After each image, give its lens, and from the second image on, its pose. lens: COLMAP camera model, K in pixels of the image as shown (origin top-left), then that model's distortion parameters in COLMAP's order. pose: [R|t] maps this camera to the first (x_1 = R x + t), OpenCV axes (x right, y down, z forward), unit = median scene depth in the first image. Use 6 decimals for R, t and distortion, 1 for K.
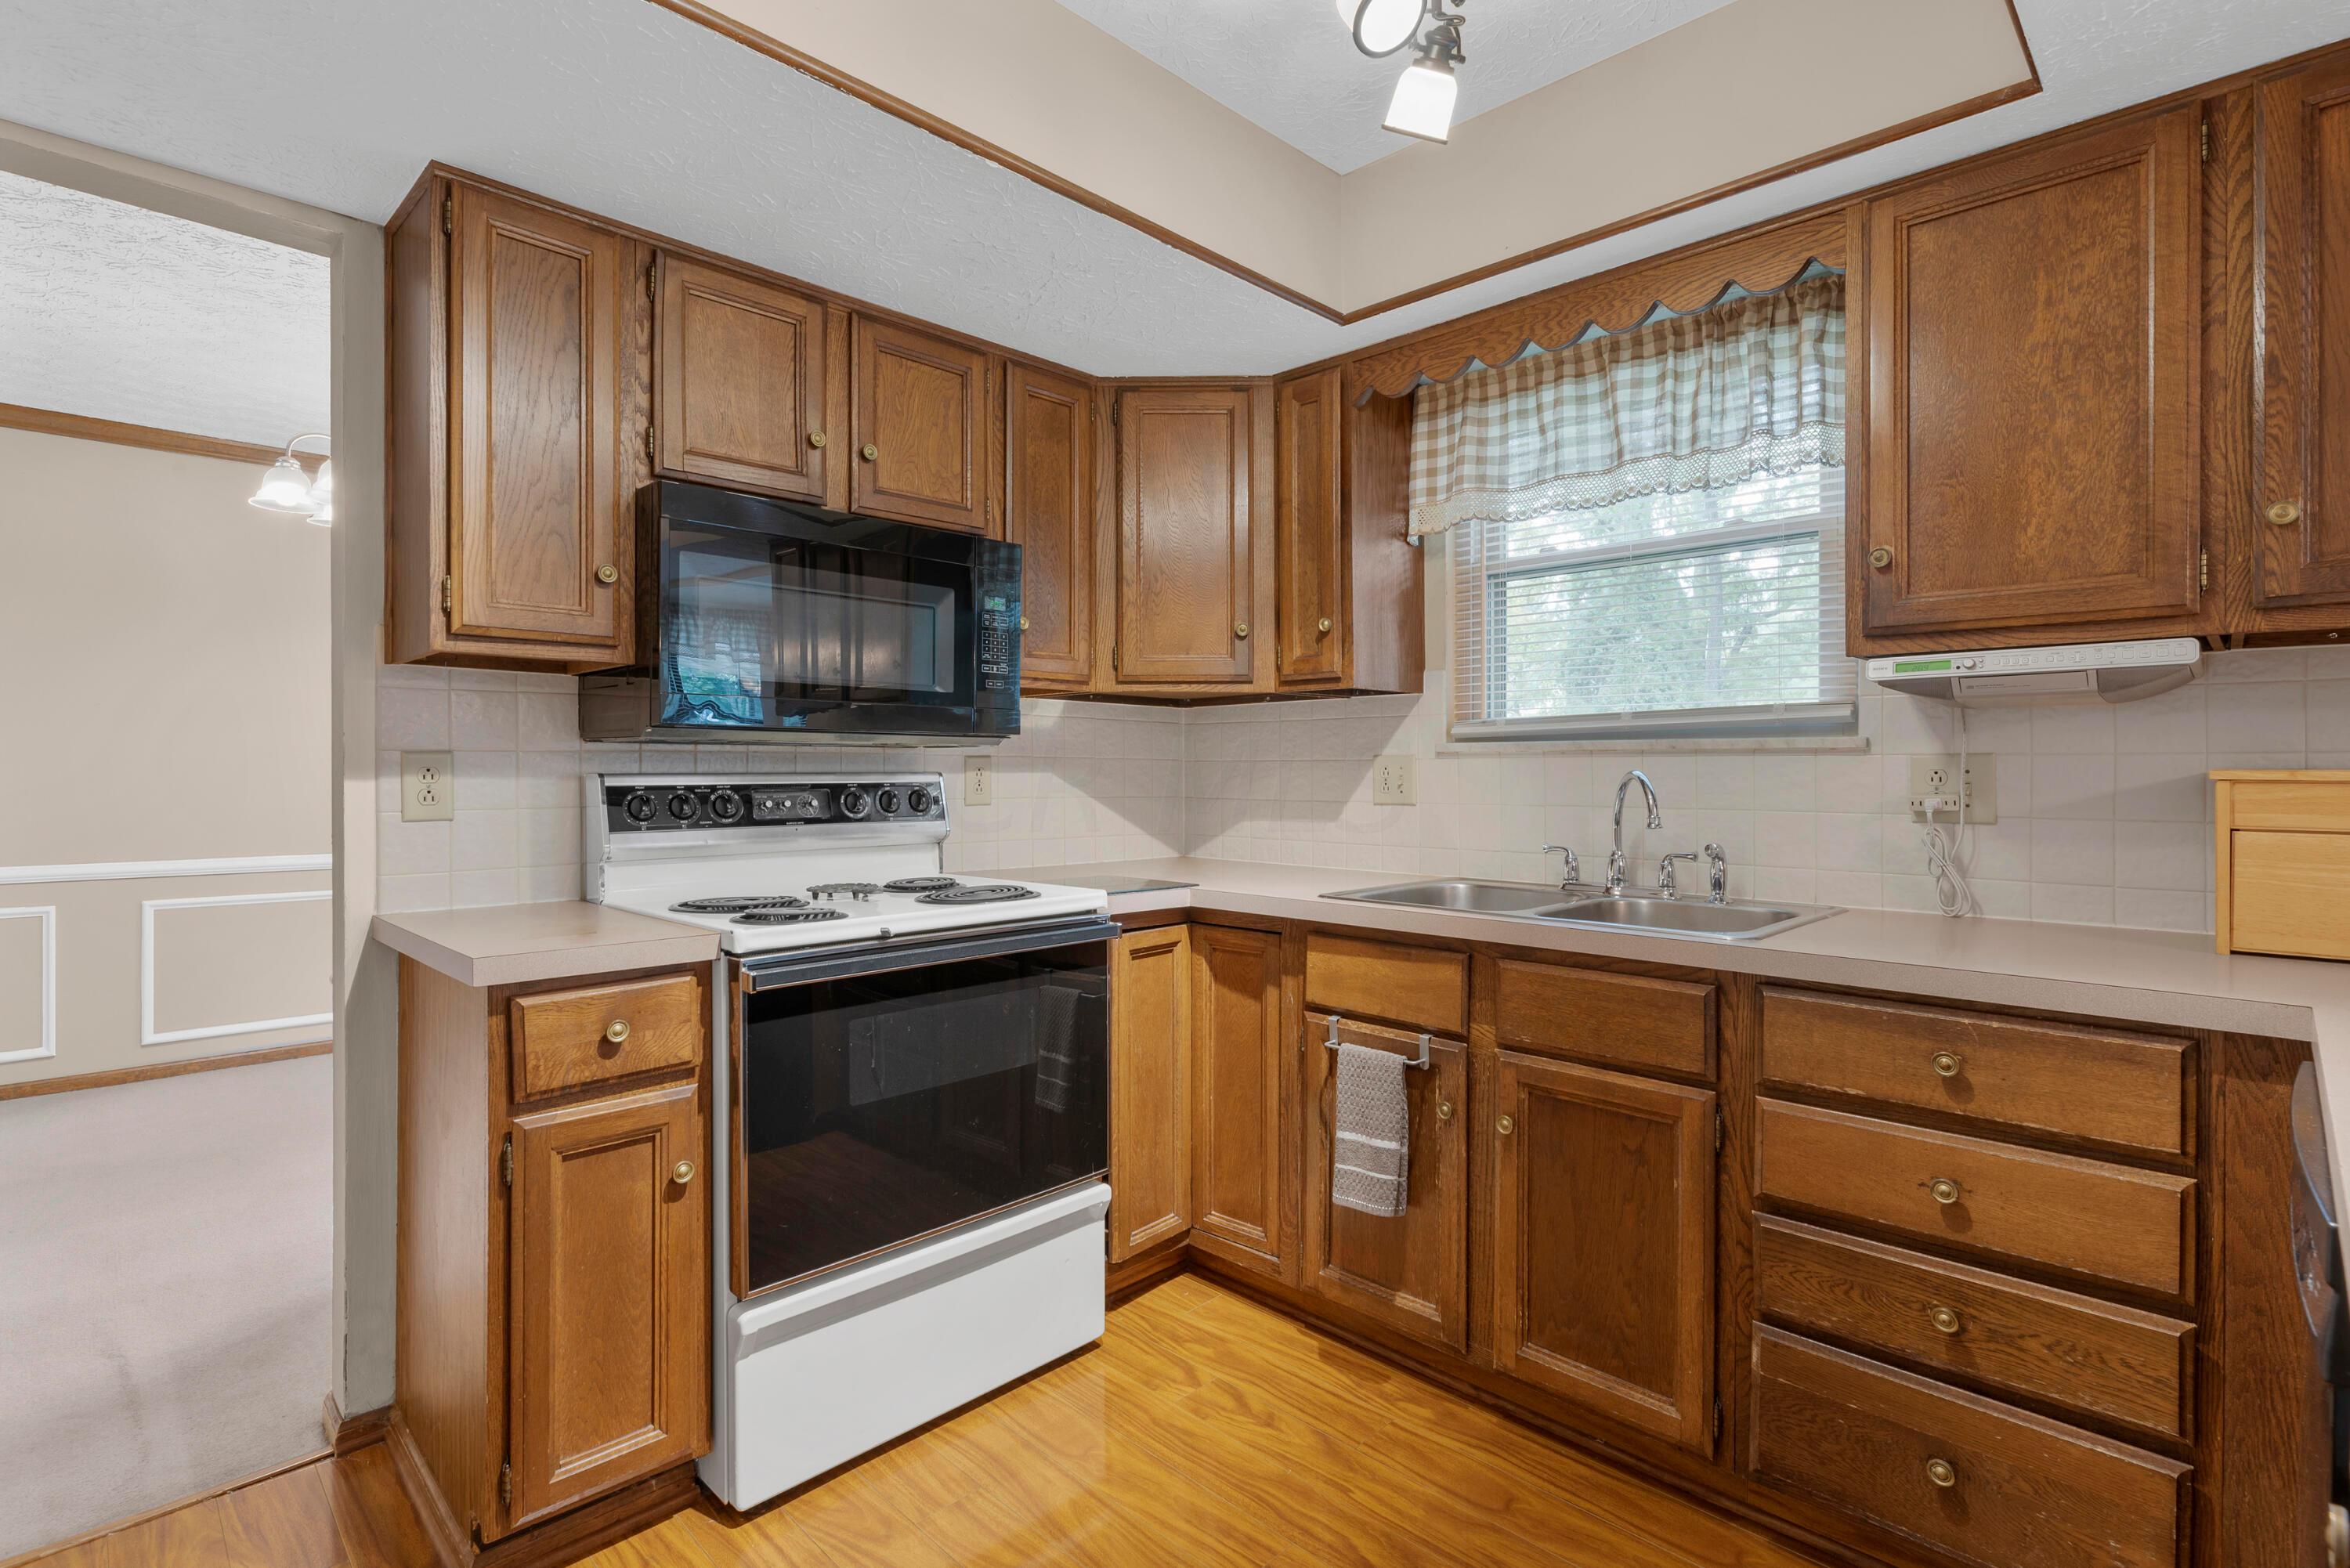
lens RADIAL K [[1111.7, 0, 1170.1], [0, 1111.7, 773.2], [0, 0, 1]] dist [-0.005055, 0.000405]
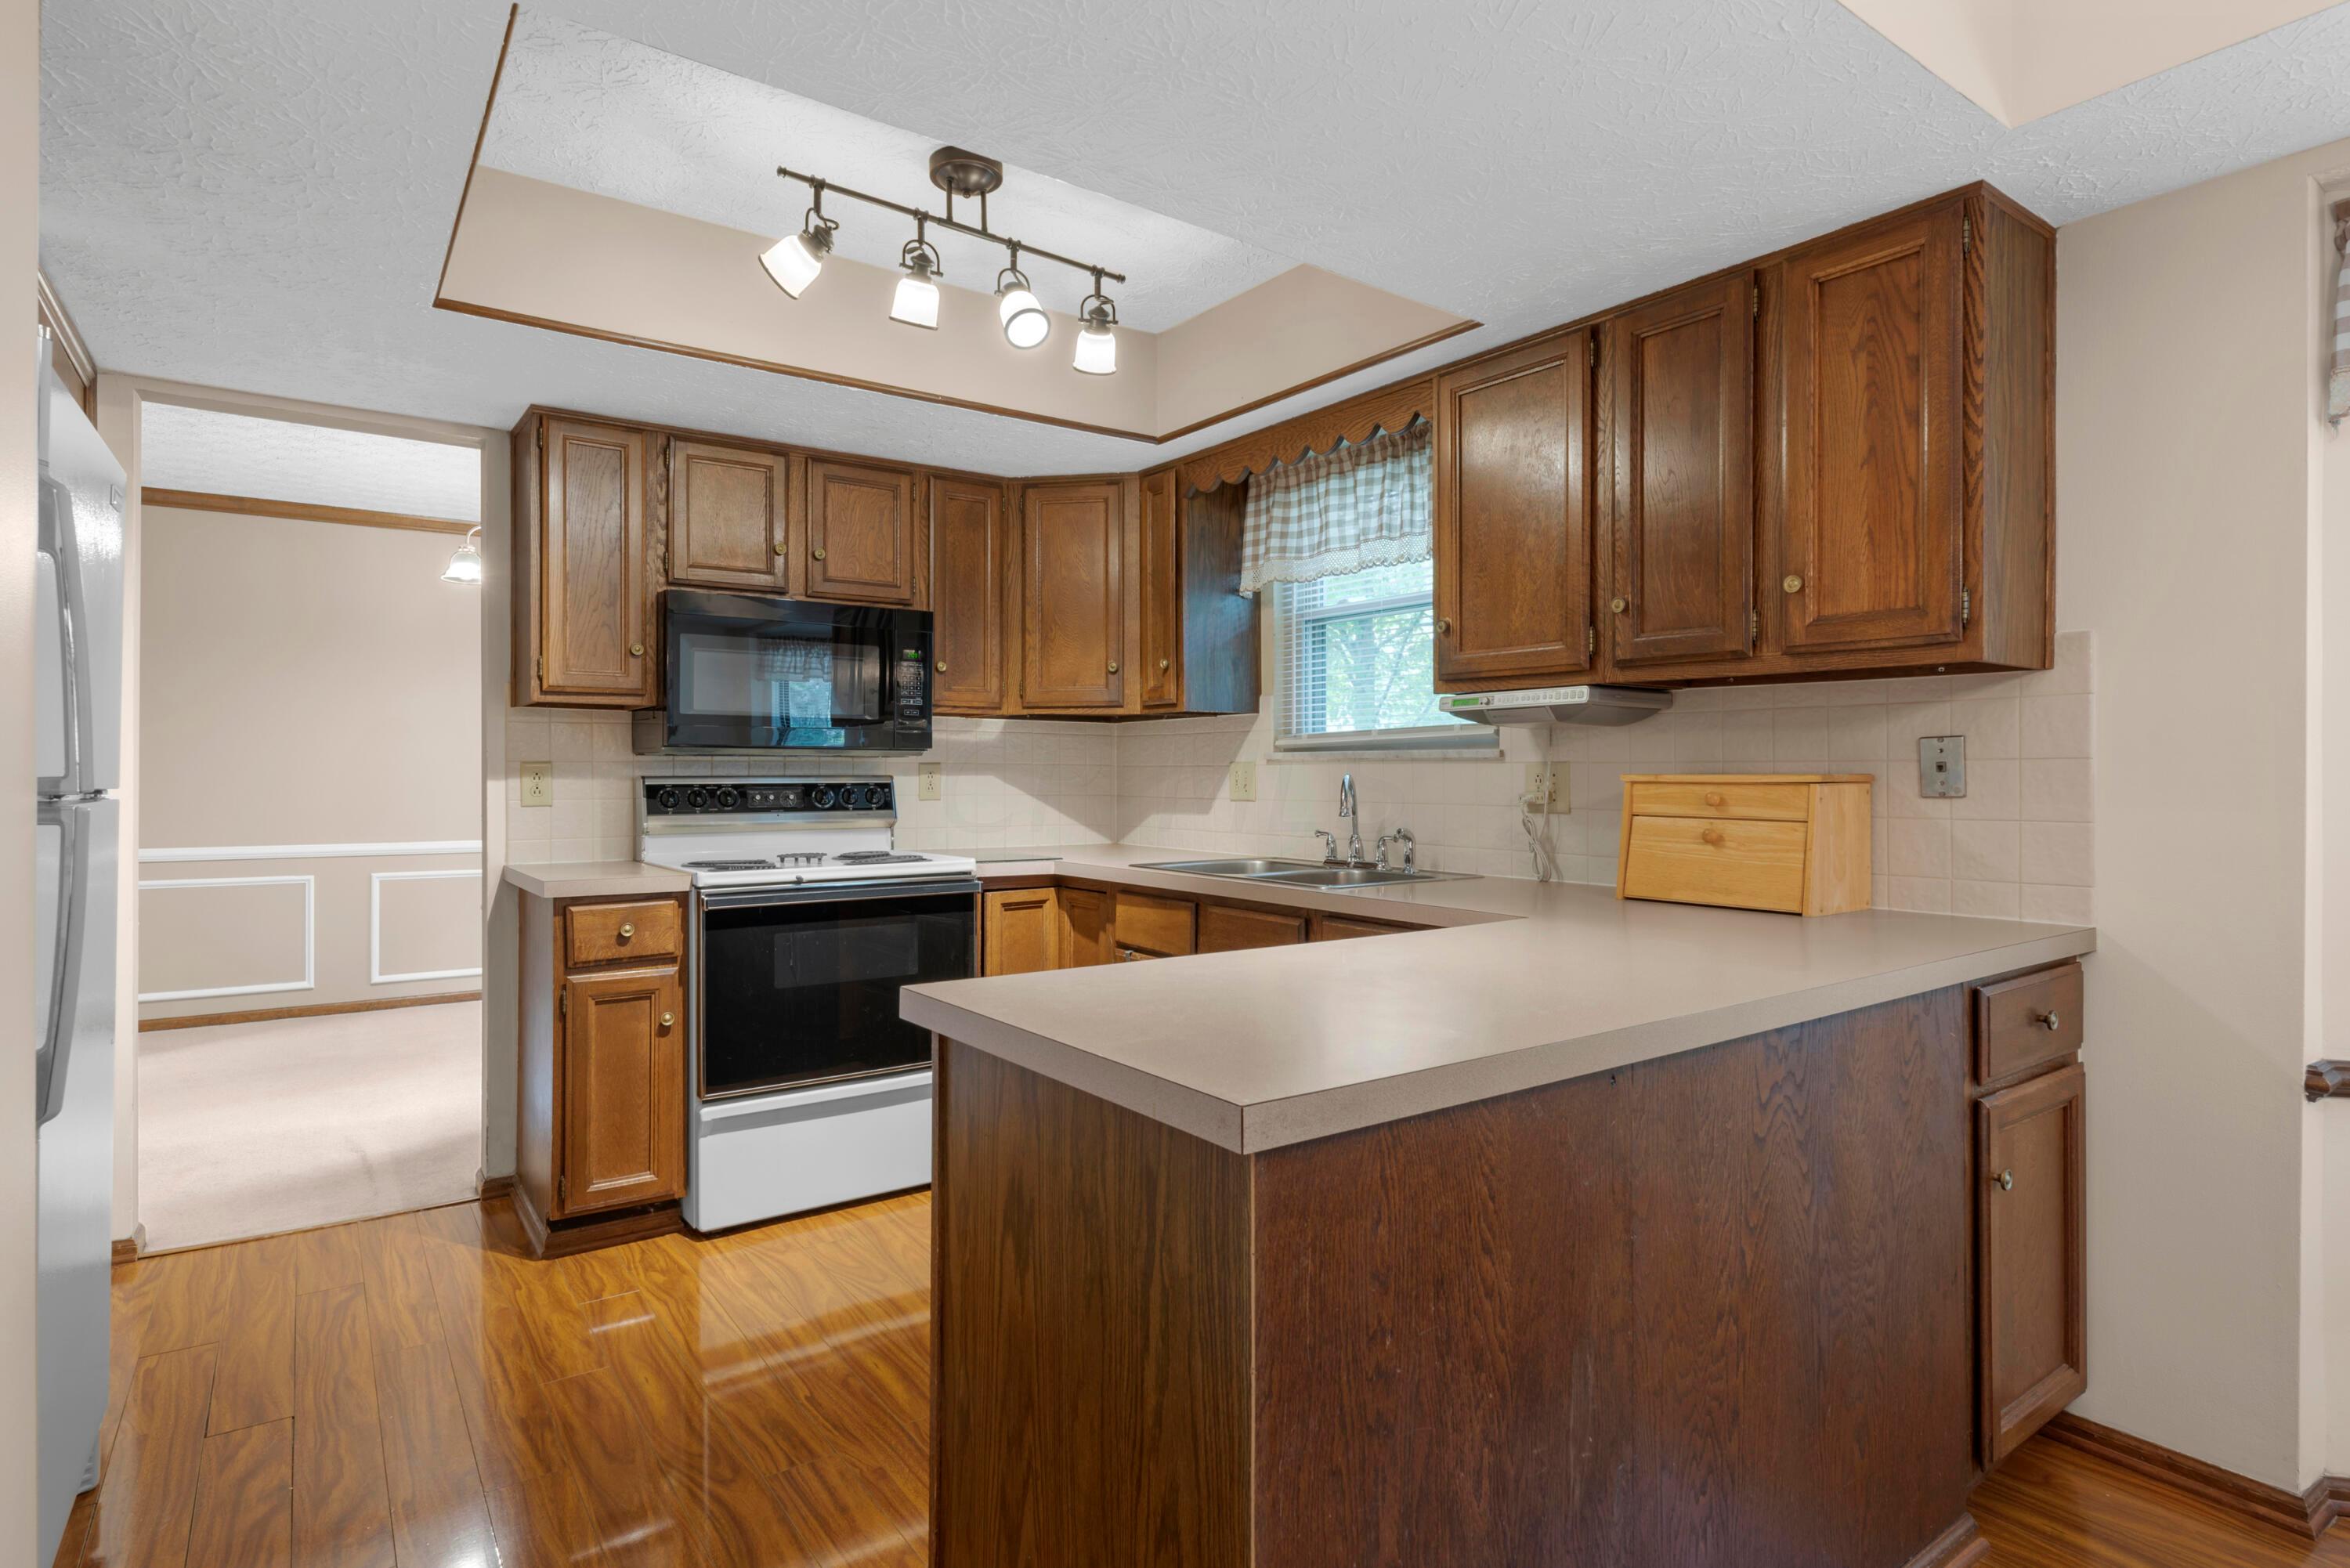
lens RADIAL K [[1220.2, 0, 1176.2], [0, 1220.2, 776.3], [0, 0, 1]] dist [-0.002654, -0.000813]
pose [[0.986983, 0.000492, -0.160825, 0.463394], [-0.000344, 0.999999, 0.000951, -0.001327], [0.160825, -0.000883, 0.986982, -0.514274]]
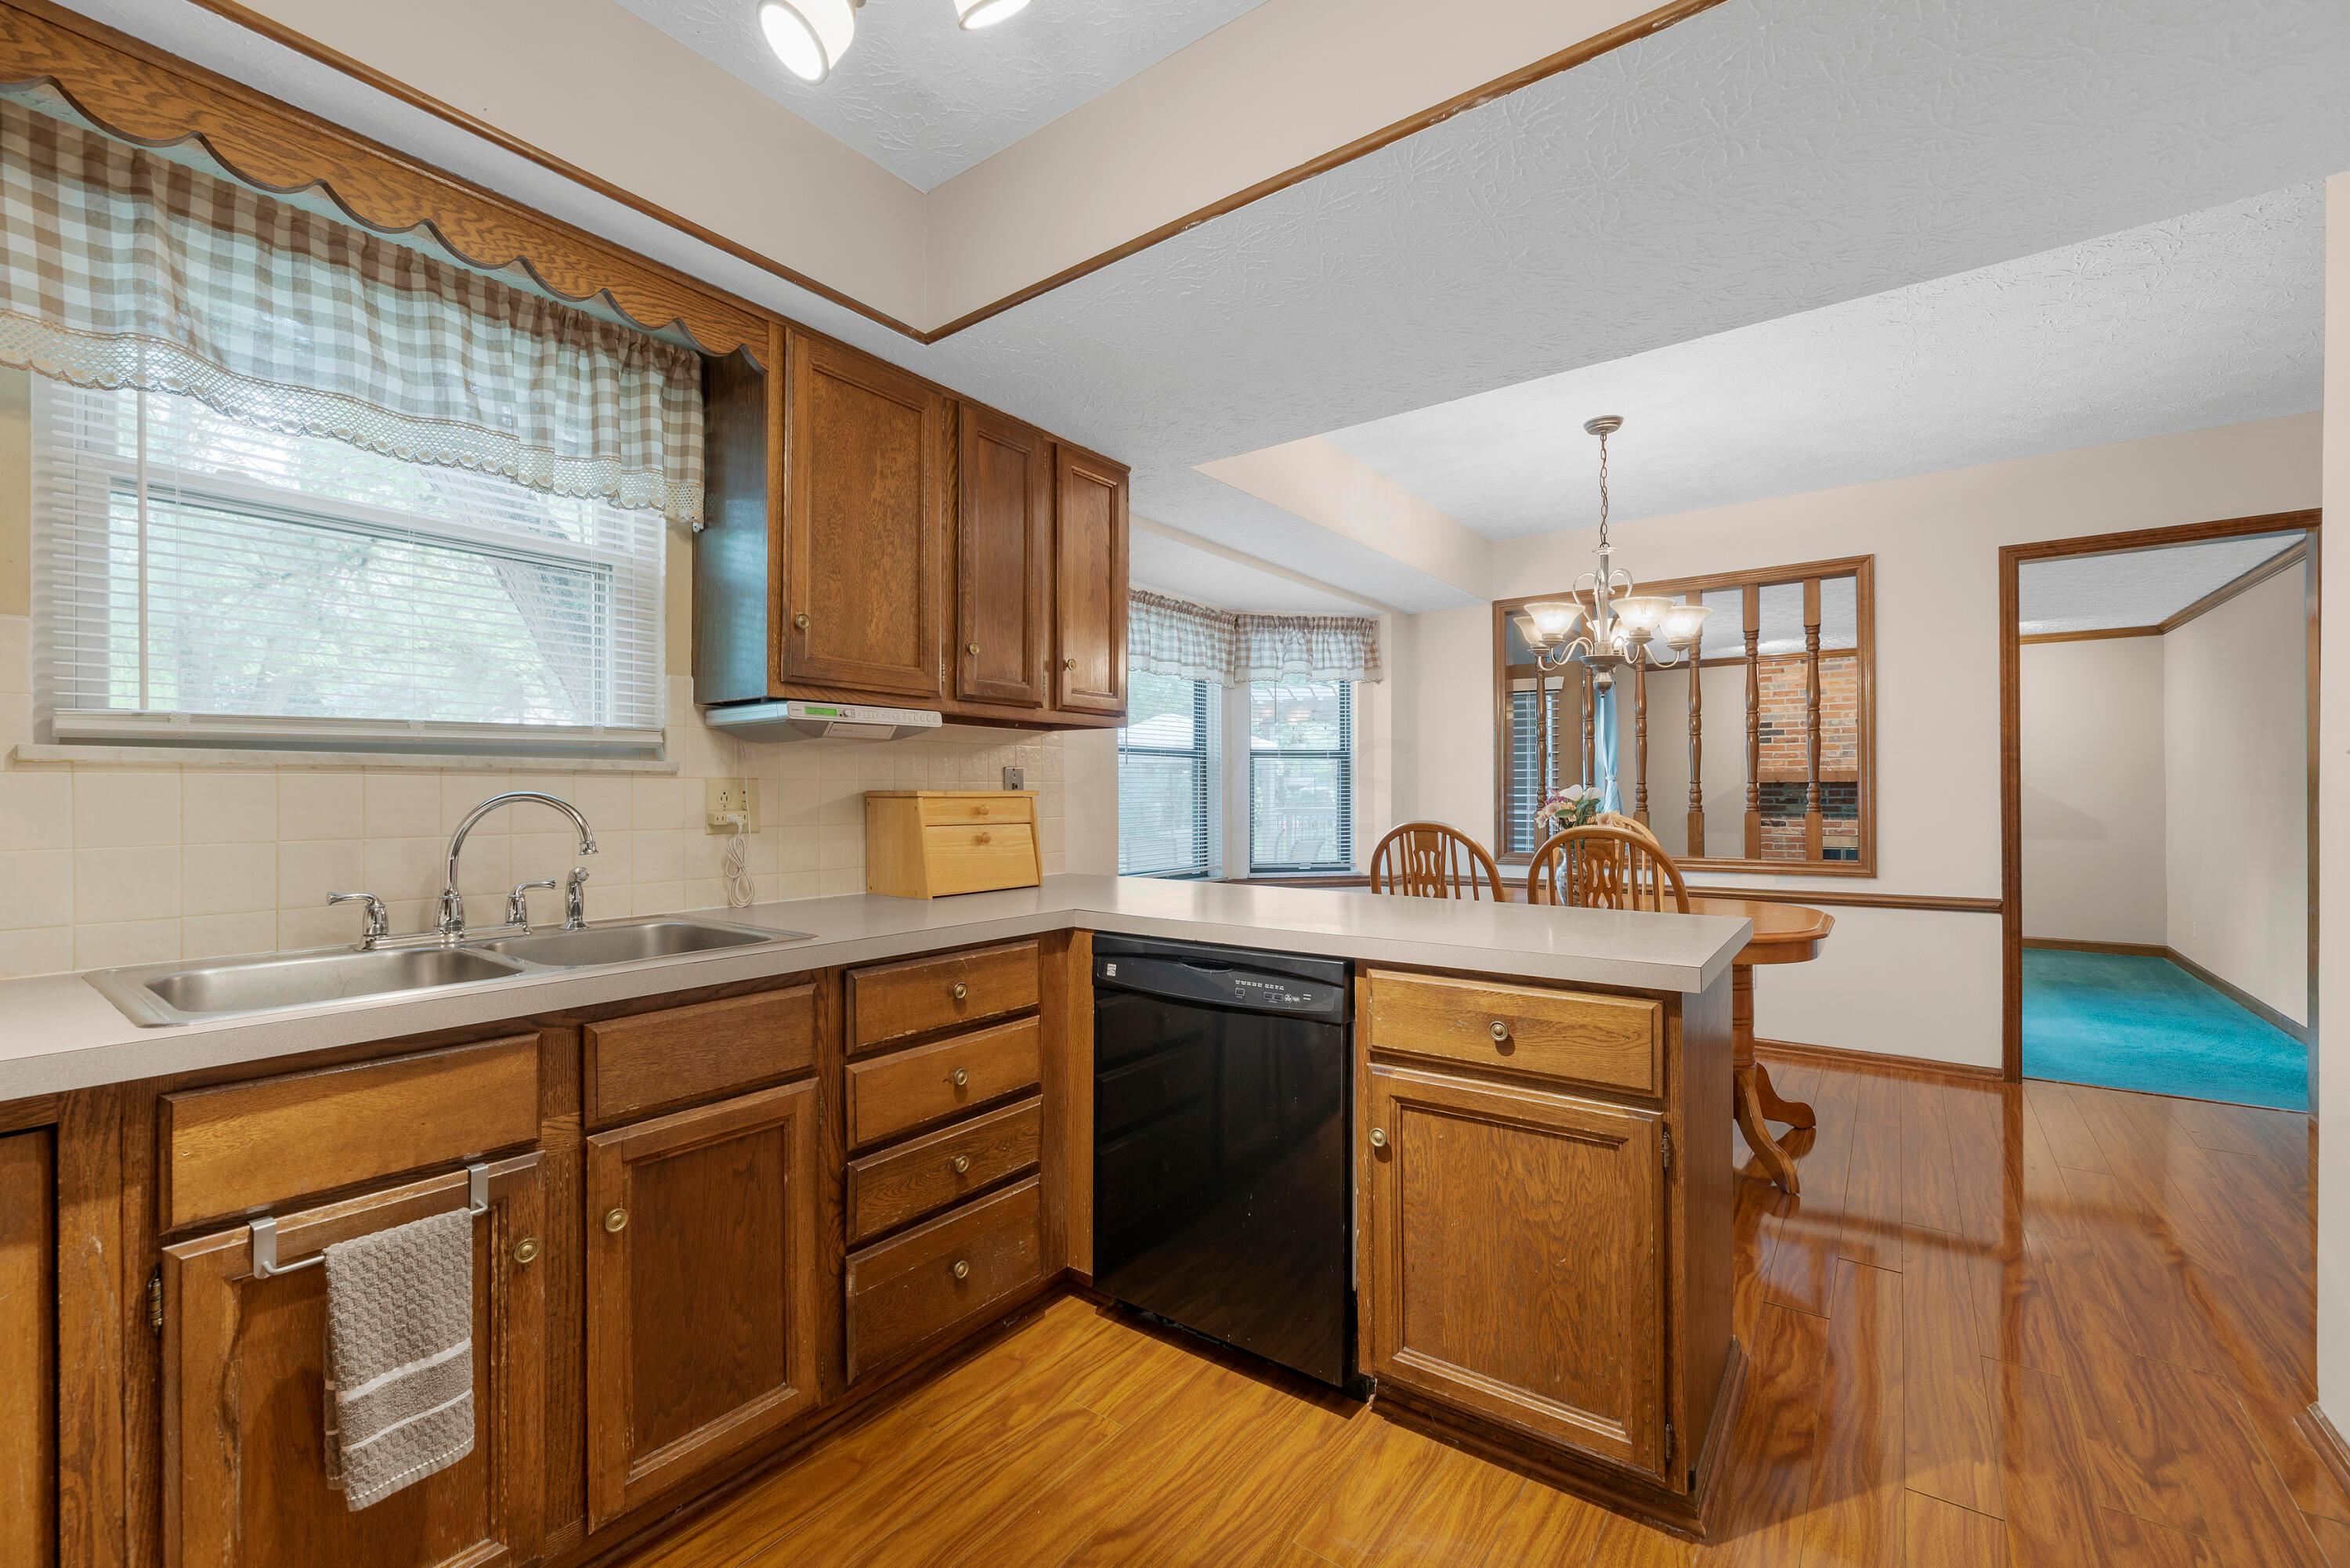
lens RADIAL K [[981.7, 0, 1171.4], [0, 981.7, 788.8], [0, 0, 1]] dist [-0.000757, 0.000372]
pose [[-0.146177, 0.001976, 0.989256, -0.433312], [0.002152, 0.999996, -0.001680, -0.002012], [-0.989256, 0.001883, -0.146181, 0.626257]]
